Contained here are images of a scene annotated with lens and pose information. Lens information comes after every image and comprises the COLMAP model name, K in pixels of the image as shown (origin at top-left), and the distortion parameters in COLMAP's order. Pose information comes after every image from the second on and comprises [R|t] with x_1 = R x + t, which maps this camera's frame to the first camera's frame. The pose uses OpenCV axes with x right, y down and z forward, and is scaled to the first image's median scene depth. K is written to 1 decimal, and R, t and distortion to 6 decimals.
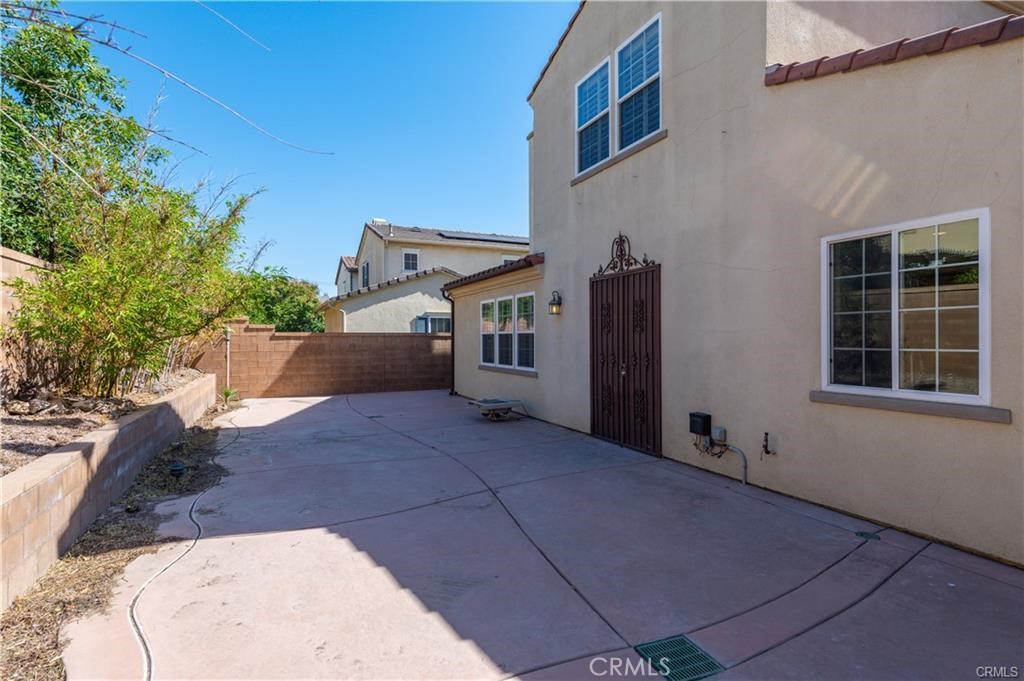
lens RADIAL K [[520.6, 0, 512.0], [0, 520.6, 340.5], [0, 0, 1]] dist [0.003972, 0.000322]
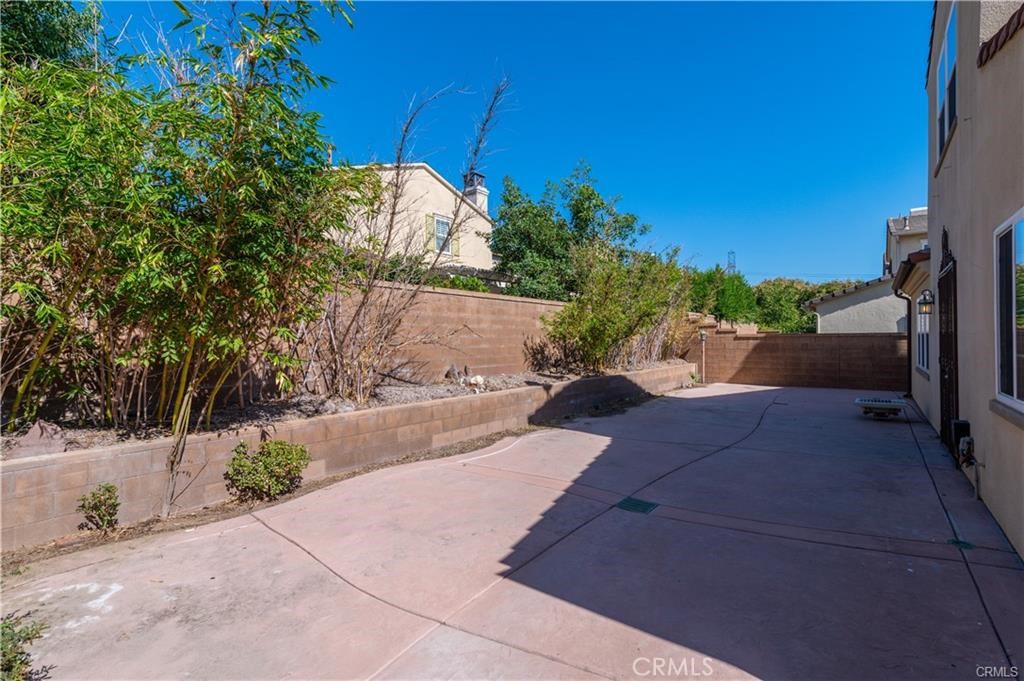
lens RADIAL K [[453.9, 0, 511.7], [0, 453.9, 338.9], [0, 0, 1]] dist [0.017228, -0.009301]
pose [[0.468947, -0.002222, -0.883224, 0.369431], [0.001189, 0.999998, -0.001885, -0.003289], [0.883226, -0.000166, 0.468948, -0.050458]]
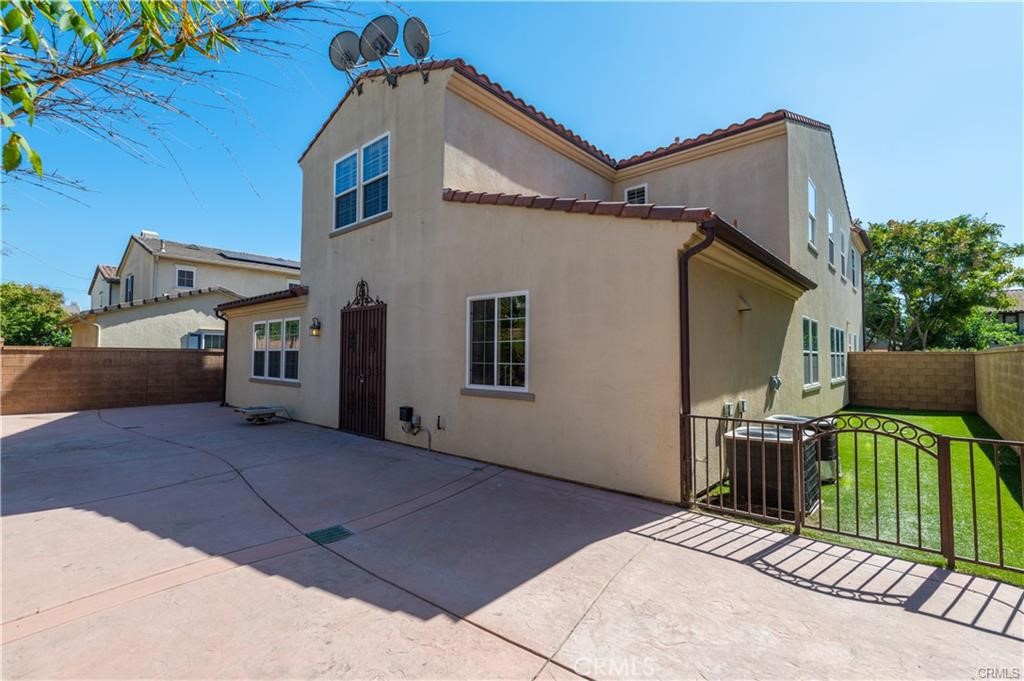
lens RADIAL K [[453.9, 0, 511.7], [0, 453.9, 338.9], [0, 0, 1]] dist [0.017228, -0.009301]
pose [[0.911623, 0.025007, 0.410267, 0.052617], [-0.008035, 0.999041, -0.043042, -0.000032], [-0.410950, 0.035942, 0.910949, -0.162226]]
